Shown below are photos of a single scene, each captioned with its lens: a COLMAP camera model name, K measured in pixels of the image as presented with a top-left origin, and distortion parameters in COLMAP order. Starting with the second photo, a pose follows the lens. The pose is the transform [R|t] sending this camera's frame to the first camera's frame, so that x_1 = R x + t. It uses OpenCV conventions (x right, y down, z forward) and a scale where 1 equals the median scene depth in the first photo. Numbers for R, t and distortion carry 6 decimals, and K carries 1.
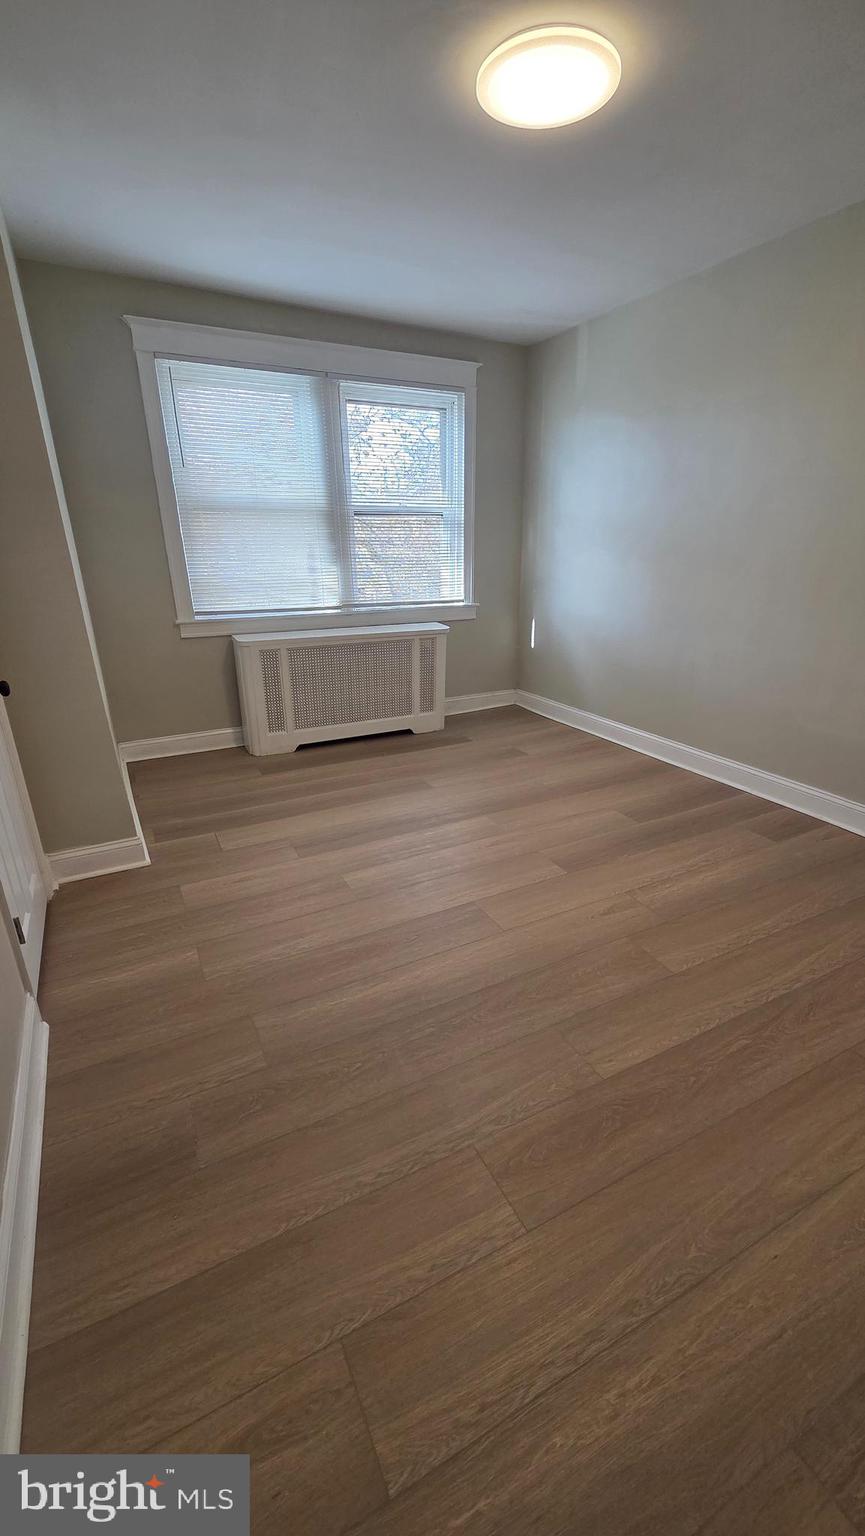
lens RADIAL K [[616.7, 0, 431.1], [0, 616.7, 772.8], [0, 0, 1]] dist [-0.001303, -0.000098]
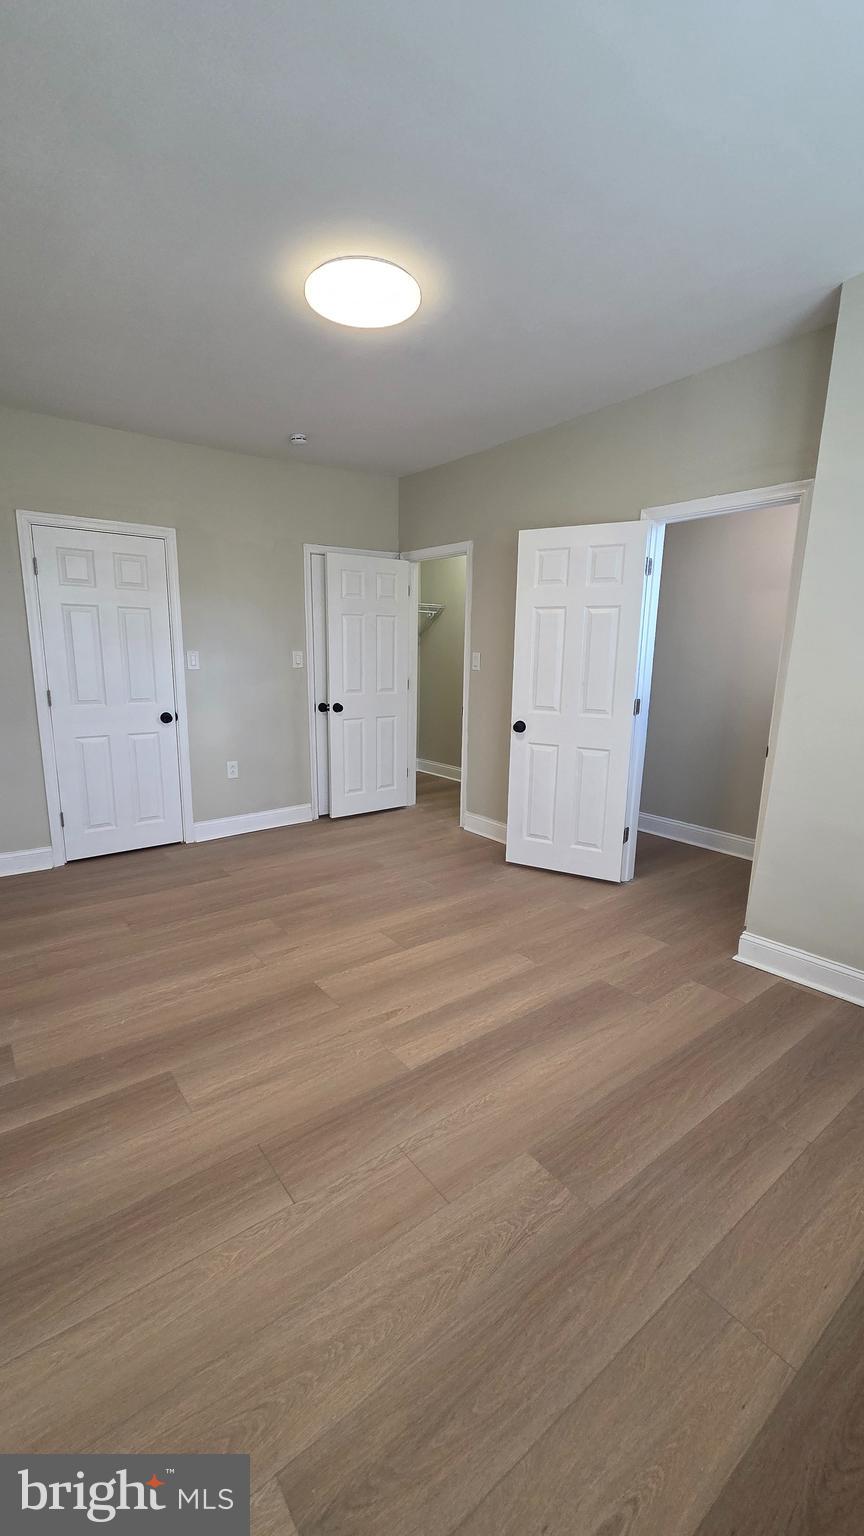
lens RADIAL K [[665.3, 0, 432.0], [0, 665.3, 768.0], [0, 0, 1]] dist [-0.001056, -0.000090]
pose [[-0.982524, 0.032527, -0.183272, 0.226049], [-0.068781, 0.851482, 0.519854, -0.687688], [0.172962, 0.523375, -0.834364, 1.769370]]
